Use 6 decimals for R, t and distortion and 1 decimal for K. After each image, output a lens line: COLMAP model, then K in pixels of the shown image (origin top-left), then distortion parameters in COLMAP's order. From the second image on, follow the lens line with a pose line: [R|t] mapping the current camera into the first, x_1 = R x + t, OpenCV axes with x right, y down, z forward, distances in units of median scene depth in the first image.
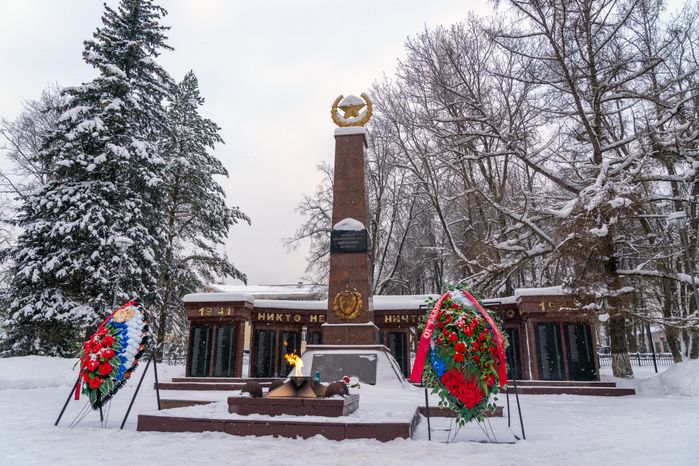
lens RADIAL K [[470.0, 0, 349.5], [0, 470.0, 233.0], [0, 0, 1]] dist [-0.035517, 0.007181]
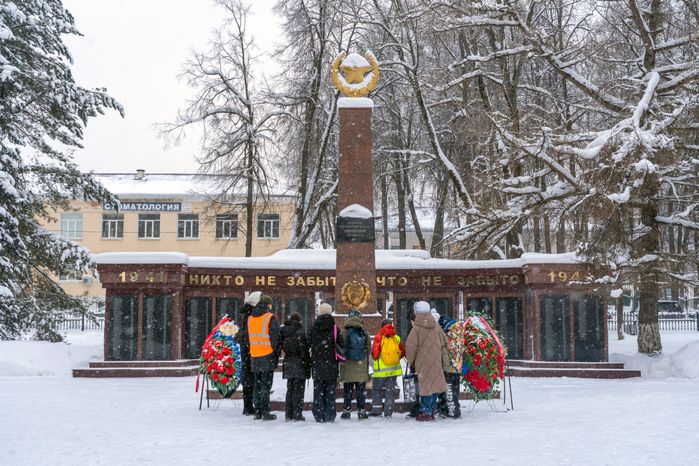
lens RADIAL K [[981.0, 0, 349.5], [0, 981.0, 233.0], [0, 0, 1]] dist [-0.006075, -0.068266]
pose [[0.988139, 0.008257, 0.153340, -0.198320], [-0.037897, 0.980780, 0.191399, -0.220740], [-0.148813, -0.194940, 0.969460, -0.584036]]
